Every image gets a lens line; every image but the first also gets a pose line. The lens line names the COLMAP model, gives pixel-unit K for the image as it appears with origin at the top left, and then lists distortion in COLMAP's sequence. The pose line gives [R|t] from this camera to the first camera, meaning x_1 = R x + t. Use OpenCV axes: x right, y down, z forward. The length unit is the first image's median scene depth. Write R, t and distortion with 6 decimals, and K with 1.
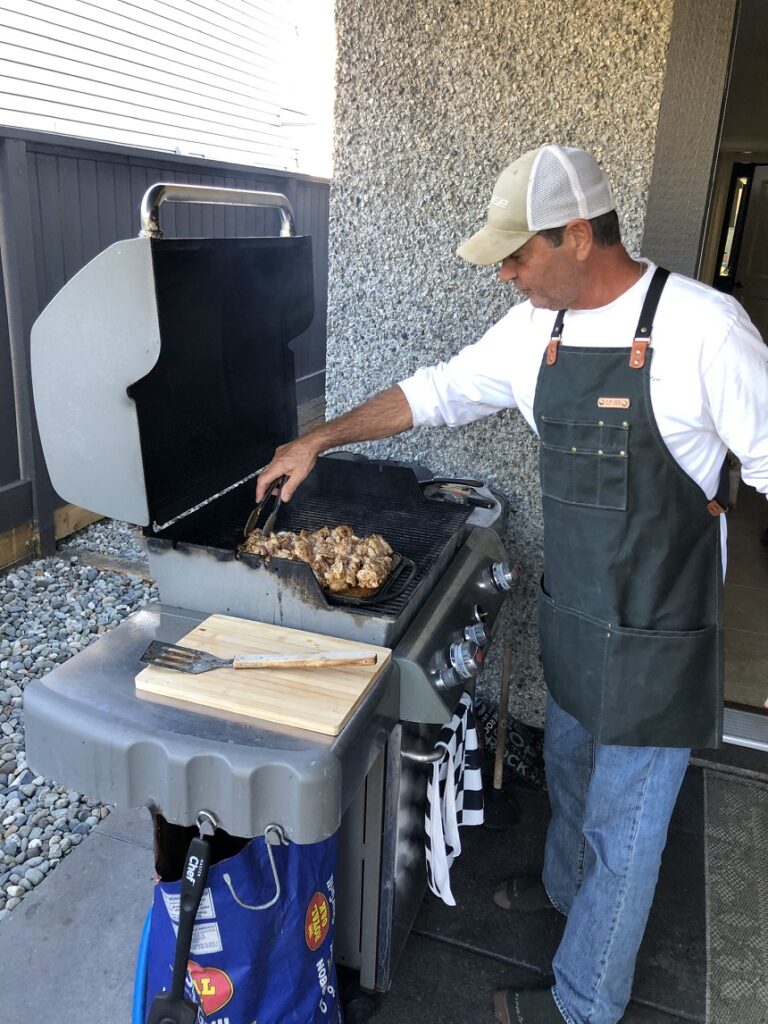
lens RADIAL K [[850.0, 0, 379.1], [0, 850.0, 509.9], [0, 0, 1]] dist [0.036152, -0.051858]
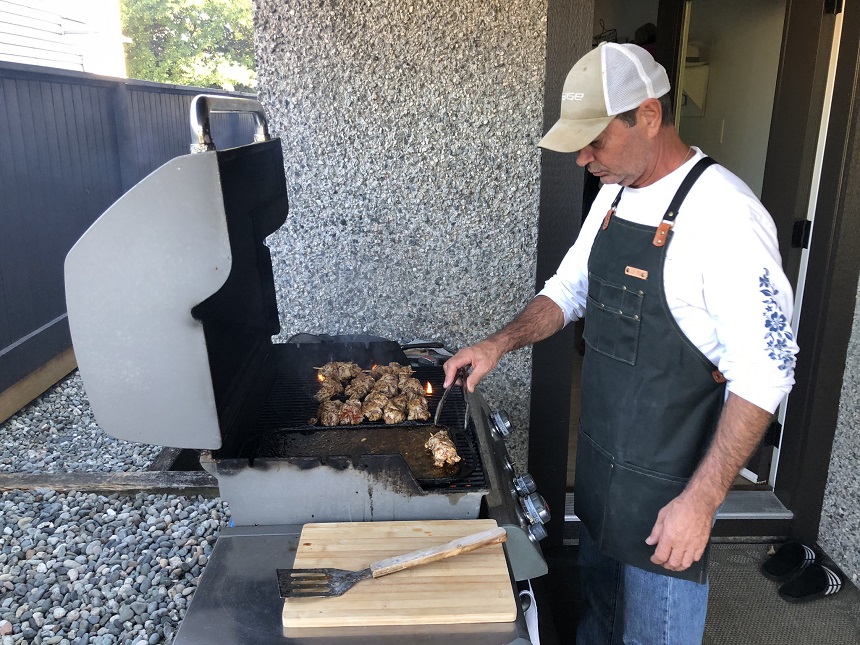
lens RADIAL K [[713.8, 0, 431.4], [0, 713.8, 318.3], [0, 0, 1]] dist [0.036152, -0.051858]
pose [[0.928444, -0.140173, 0.344011, -0.215533], [0.155292, 0.987728, -0.016649, -0.052597], [-0.337456, 0.068879, 0.938818, 0.112492]]
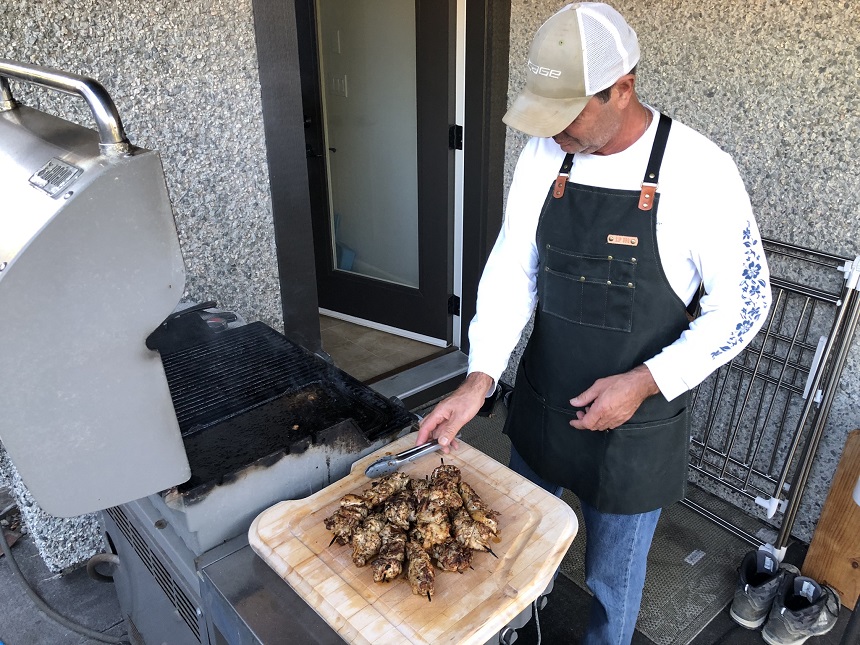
lens RADIAL K [[713.8, 0, 447.3], [0, 713.8, 314.7], [0, 0, 1]] dist [0.036152, -0.051858]
pose [[0.482997, -0.393100, 0.782424, -0.452226], [0.302253, 0.913488, 0.272366, -0.175434], [-0.821802, 0.104938, 0.560027, 0.258526]]
